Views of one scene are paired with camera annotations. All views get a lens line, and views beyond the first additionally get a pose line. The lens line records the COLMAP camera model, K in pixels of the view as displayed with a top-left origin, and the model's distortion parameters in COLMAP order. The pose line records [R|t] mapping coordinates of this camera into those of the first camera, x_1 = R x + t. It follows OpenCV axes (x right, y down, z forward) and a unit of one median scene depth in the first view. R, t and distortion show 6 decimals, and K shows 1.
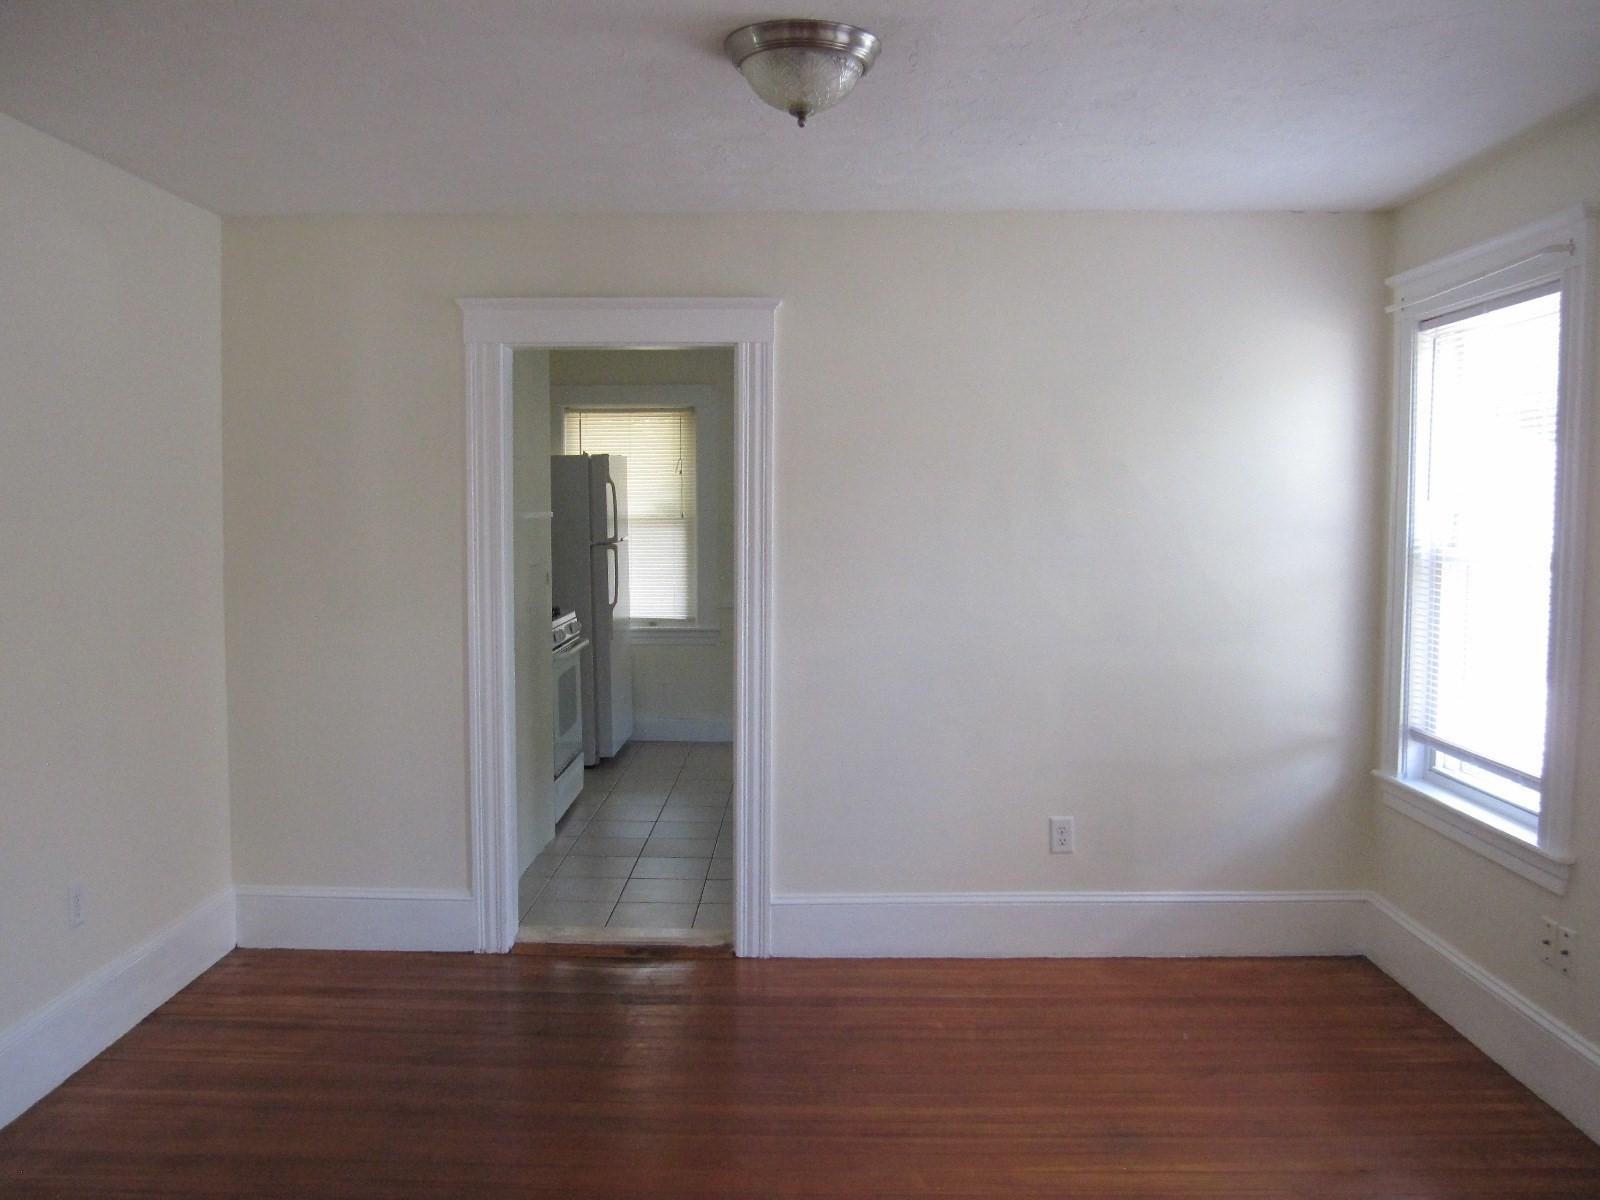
lens RADIAL K [[1339.5, 0, 800.0], [0, 1339.5, 600.0], [0, 0, 1]] dist [-0.081405, 0.070903]
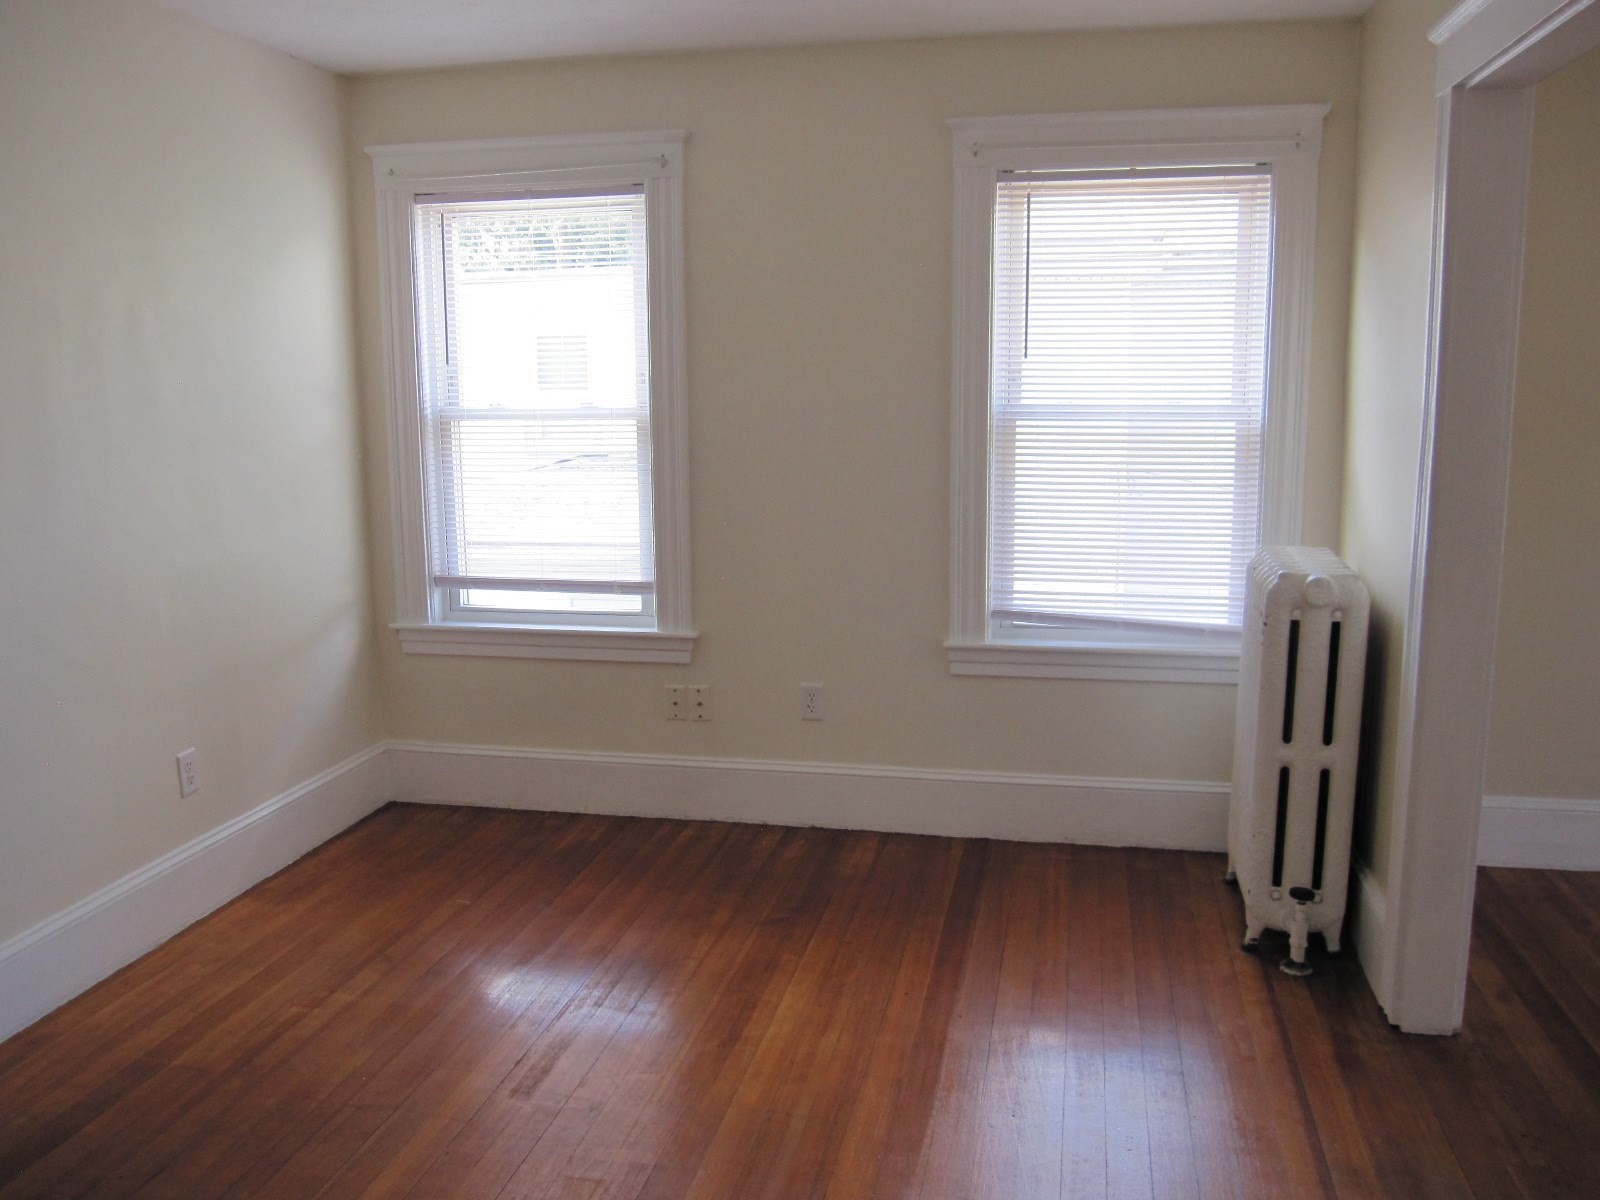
lens RADIAL K [[1321.7, 0, 796.2], [0, 1321.7, 574.0], [0, 0, 1]] dist [-0.048987, -0.003138]
pose [[0.205053, -0.148764, 0.967379, -0.524339], [0.080904, 0.987575, 0.134721, -0.026220], [-0.975401, 0.050640, 0.214541, 0.477270]]
